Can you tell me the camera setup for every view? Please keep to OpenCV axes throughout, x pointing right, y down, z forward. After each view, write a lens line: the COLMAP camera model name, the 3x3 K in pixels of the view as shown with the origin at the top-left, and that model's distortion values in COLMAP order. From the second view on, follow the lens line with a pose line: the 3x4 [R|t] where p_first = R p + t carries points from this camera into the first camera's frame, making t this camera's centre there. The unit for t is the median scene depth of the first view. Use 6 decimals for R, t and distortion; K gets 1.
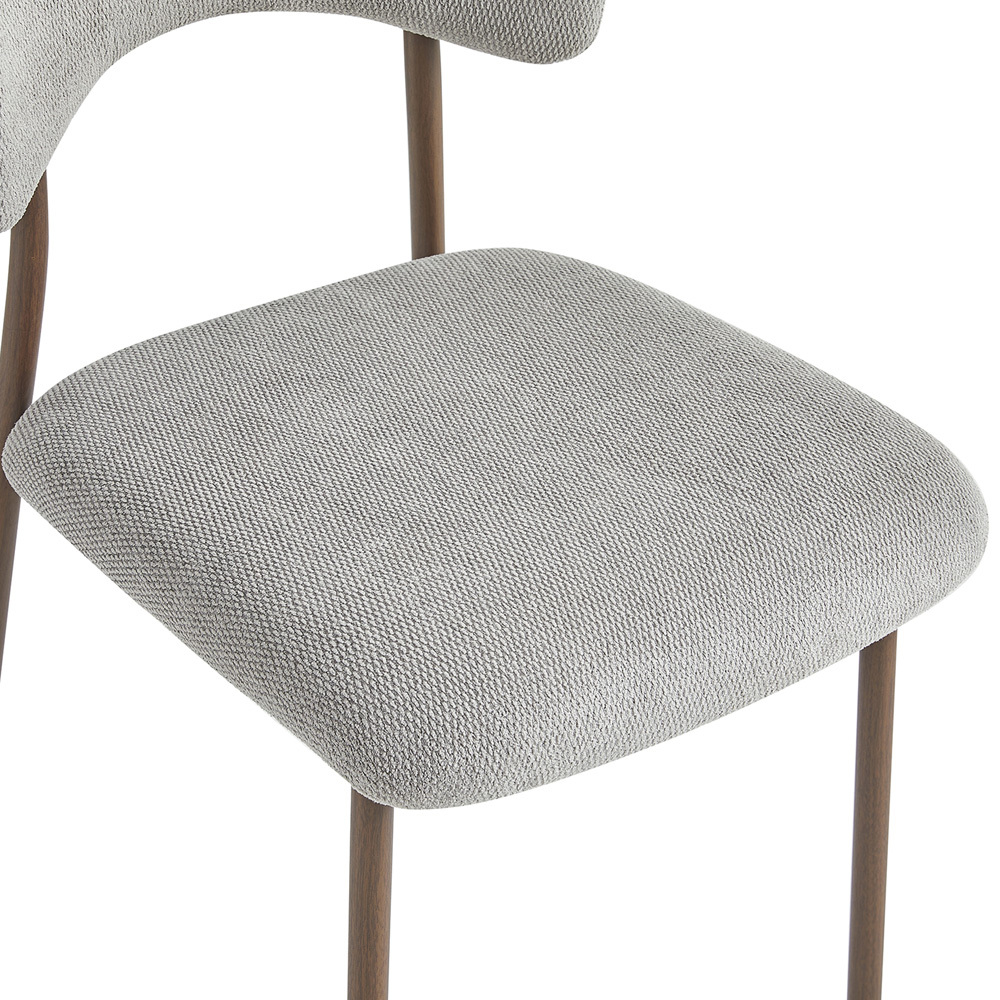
lens RADIAL K [[2538.3, 0, 499.0], [0, 2538.3, 501.3], [0, 0, 1]] dist [-0.022466, 0.000000]
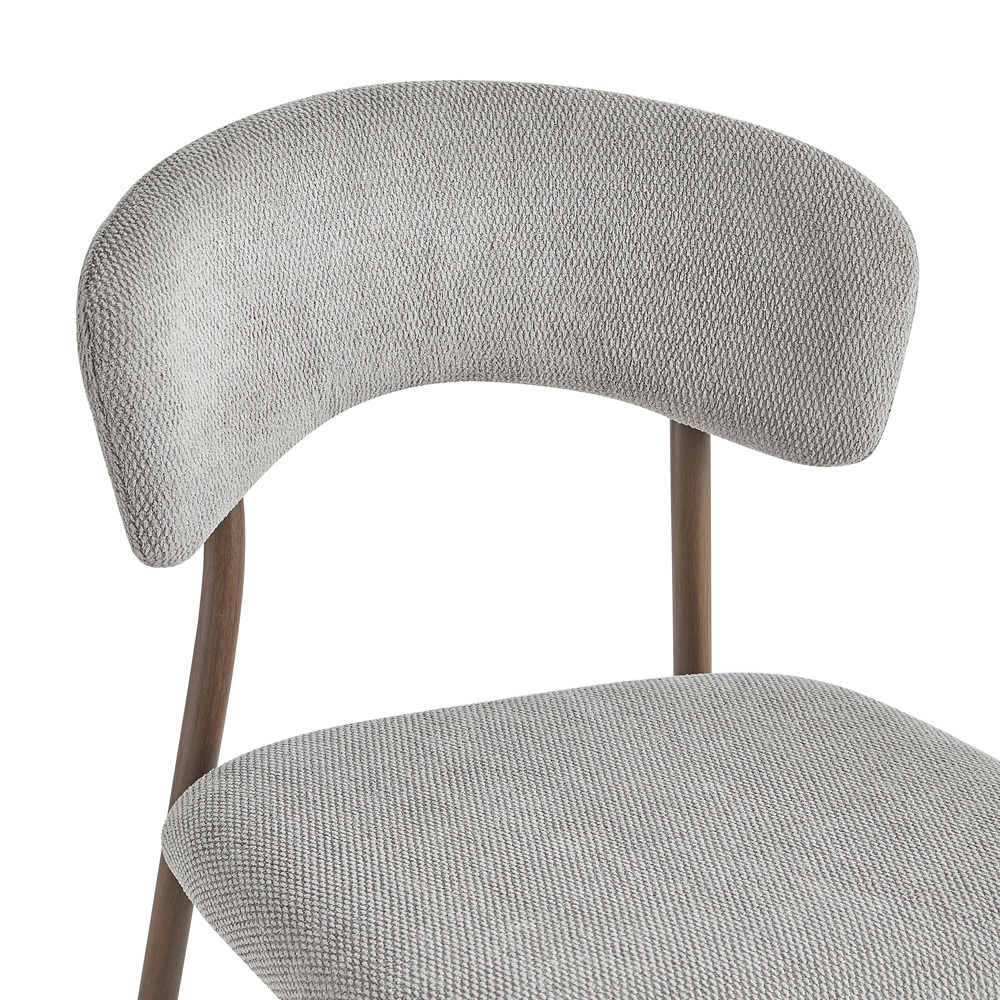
lens RADIAL K [[2828.0, 0, 500.8], [0, 2828.0, 498.9], [0, 0, 1]] dist [-0.026816, 0.000000]
pose [[0.983755, 0.067079, -0.166513, 0.090189], [-0.101751, 0.972530, -0.209361, 0.072941], [0.147895, 0.222903, 0.963557, 0.027824]]
